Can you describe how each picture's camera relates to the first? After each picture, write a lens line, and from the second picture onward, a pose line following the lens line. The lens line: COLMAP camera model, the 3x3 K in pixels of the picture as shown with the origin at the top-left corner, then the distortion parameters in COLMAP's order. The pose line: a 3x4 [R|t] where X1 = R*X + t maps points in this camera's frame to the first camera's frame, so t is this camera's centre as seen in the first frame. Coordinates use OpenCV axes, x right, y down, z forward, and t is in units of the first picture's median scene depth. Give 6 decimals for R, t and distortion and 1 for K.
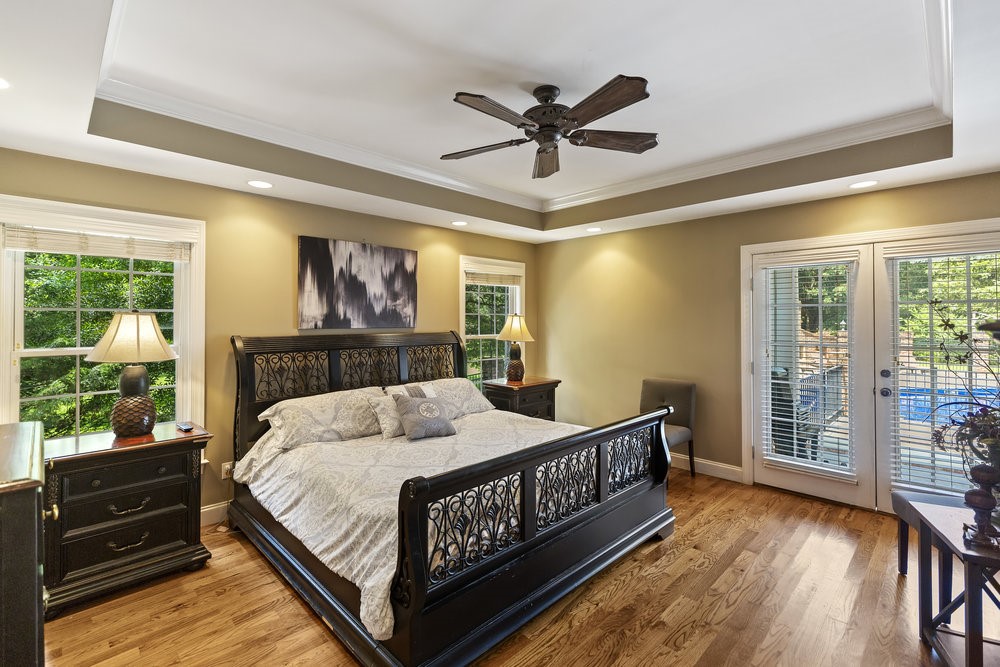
lens RADIAL K [[454.6, 0, 496.6], [0, 454.6, 323.4], [0, 0, 1]] dist [0.003535, -0.000093]
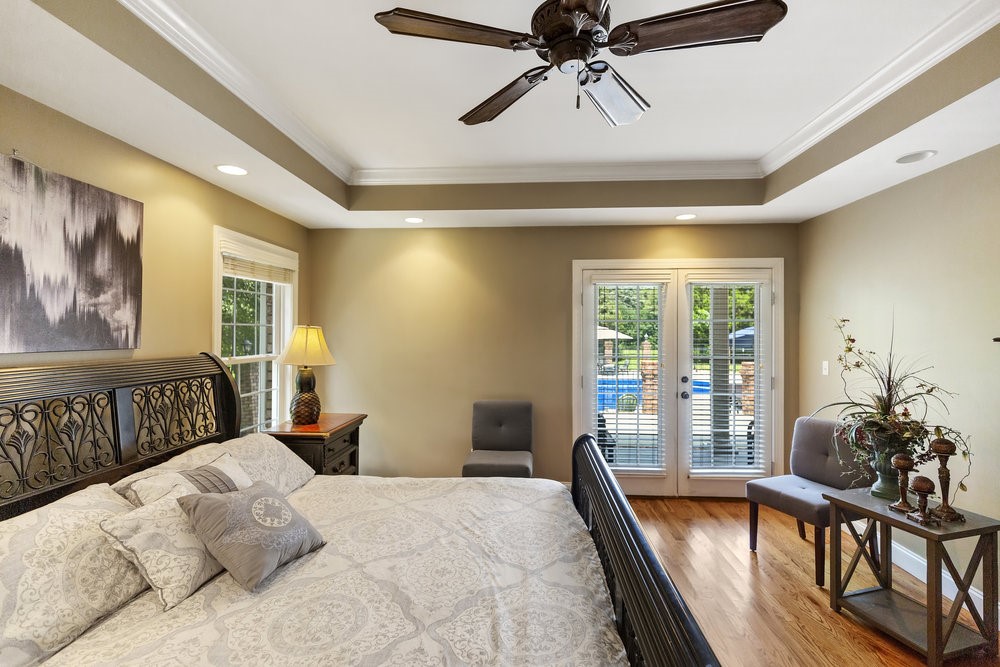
lens RADIAL K [[454.6, 0, 504.6], [0, 454.6, 333.9], [0, 0, 1]] dist [0.003535, -0.000093]
pose [[0.739318, 0.000206, 0.673357, -0.226847], [0.002749, 0.999991, -0.003324, -0.005028], [-0.673351, 0.004309, 0.739310, 0.338664]]
